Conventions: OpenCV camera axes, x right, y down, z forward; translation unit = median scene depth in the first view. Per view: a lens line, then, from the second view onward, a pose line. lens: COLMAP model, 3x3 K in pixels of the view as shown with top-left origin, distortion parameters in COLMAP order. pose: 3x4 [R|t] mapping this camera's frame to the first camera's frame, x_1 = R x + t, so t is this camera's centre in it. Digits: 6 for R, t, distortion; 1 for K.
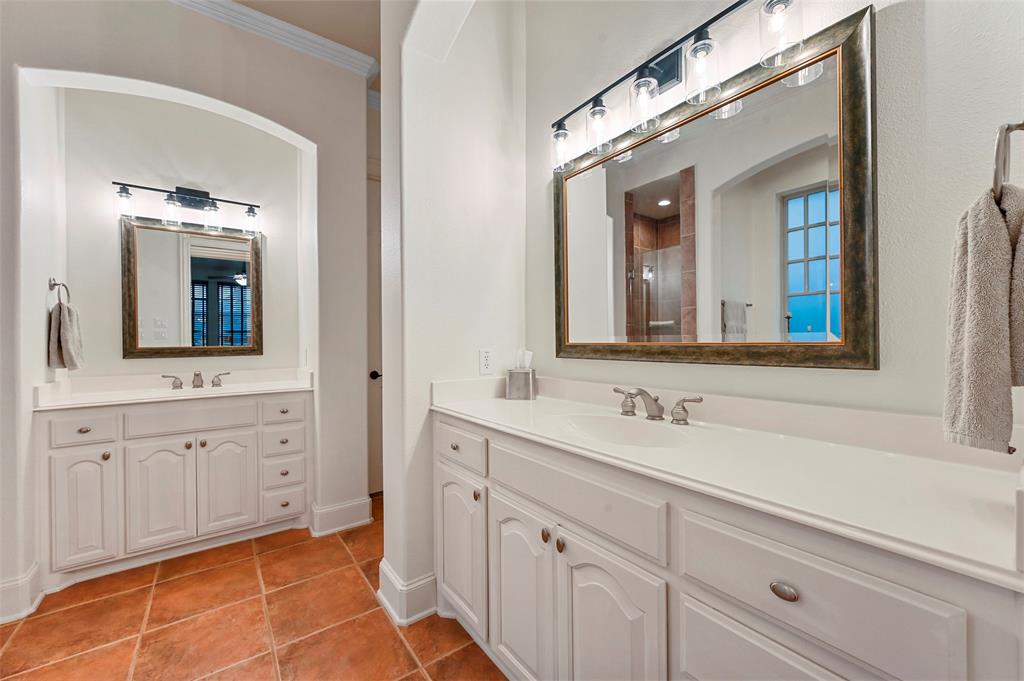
lens RADIAL K [[403.1, 0, 512.0], [0, 403.1, 340.5], [0, 0, 1]] dist [0.000135, 0.000144]
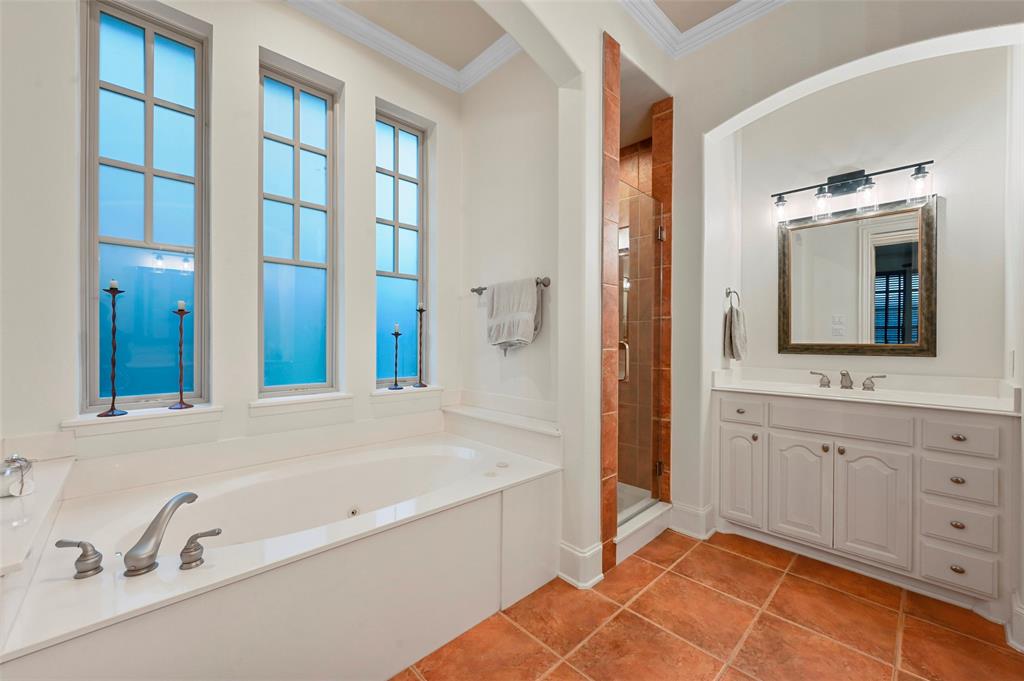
lens RADIAL K [[403.1, 0, 512.0], [0, 403.1, 340.5], [0, 0, 1]] dist [0.000135, 0.000144]
pose [[0.126999, 0.014414, -0.991798, 0.037491], [-0.006437, 0.999885, 0.013707, -0.000261], [0.991882, 0.004643, 0.127077, 0.147600]]
